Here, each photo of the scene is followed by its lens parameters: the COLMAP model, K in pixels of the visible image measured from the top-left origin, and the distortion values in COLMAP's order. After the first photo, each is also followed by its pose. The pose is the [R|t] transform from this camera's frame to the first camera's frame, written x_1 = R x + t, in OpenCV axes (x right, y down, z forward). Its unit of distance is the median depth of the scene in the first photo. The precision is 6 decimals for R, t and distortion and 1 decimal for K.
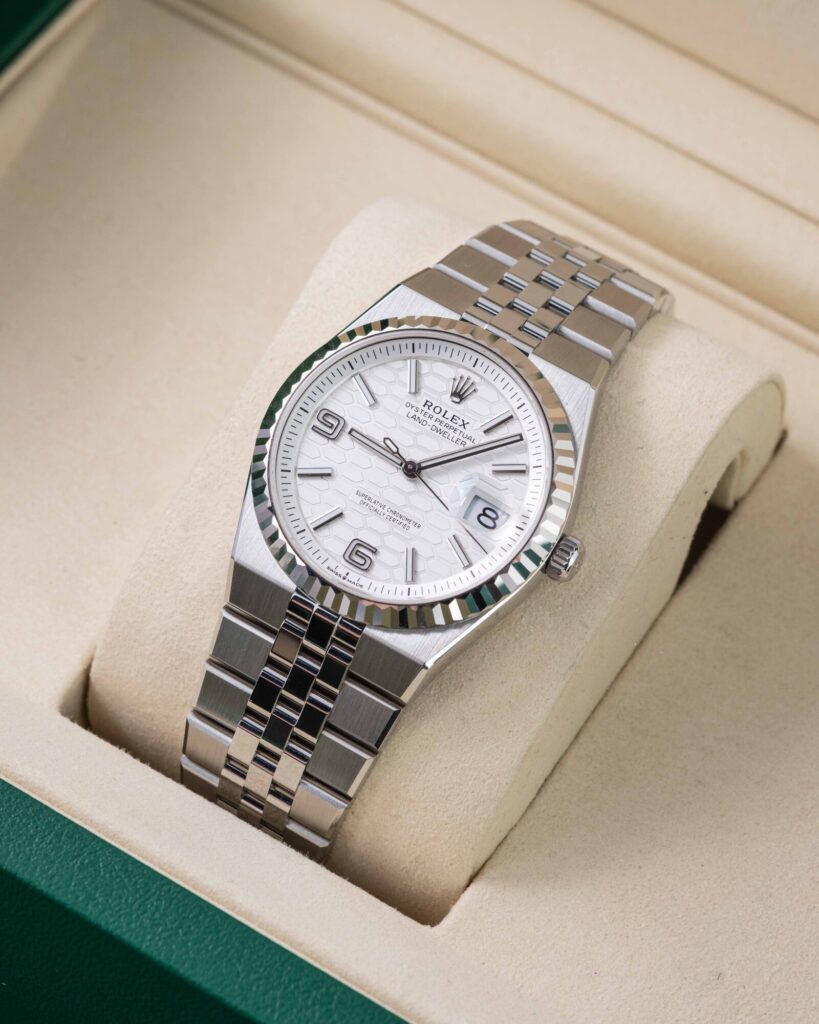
lens RADIAL K [[3336.1, 0, 409.5], [0, 3336.1, 512.0], [0, 0, 1]] dist [0.219970, 1.635184]
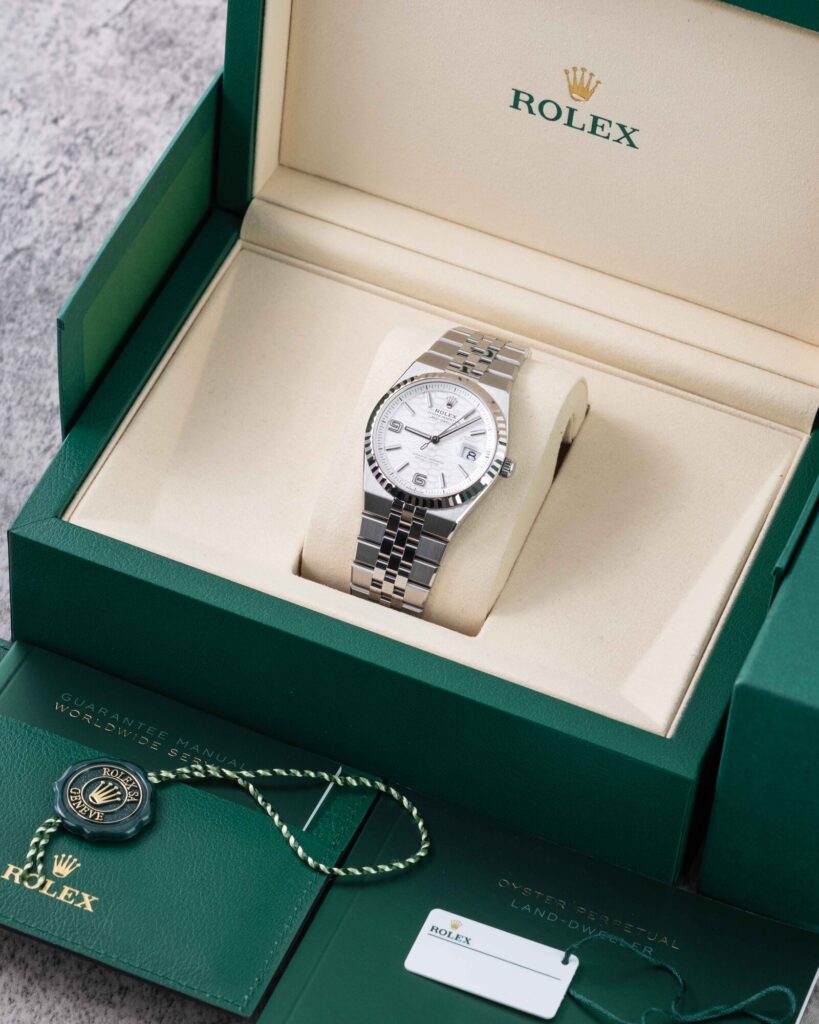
lens RADIAL K [[3336.1, 0, 409.5], [0, 3336.1, 512.0], [0, 0, 1]] dist [0.219970, 1.635184]
pose [[0.984019, -0.150876, 0.094572, -0.237653], [0.155834, 0.986645, -0.047397, 0.140075], [-0.086158, 0.061378, 0.994389, -1.250050]]
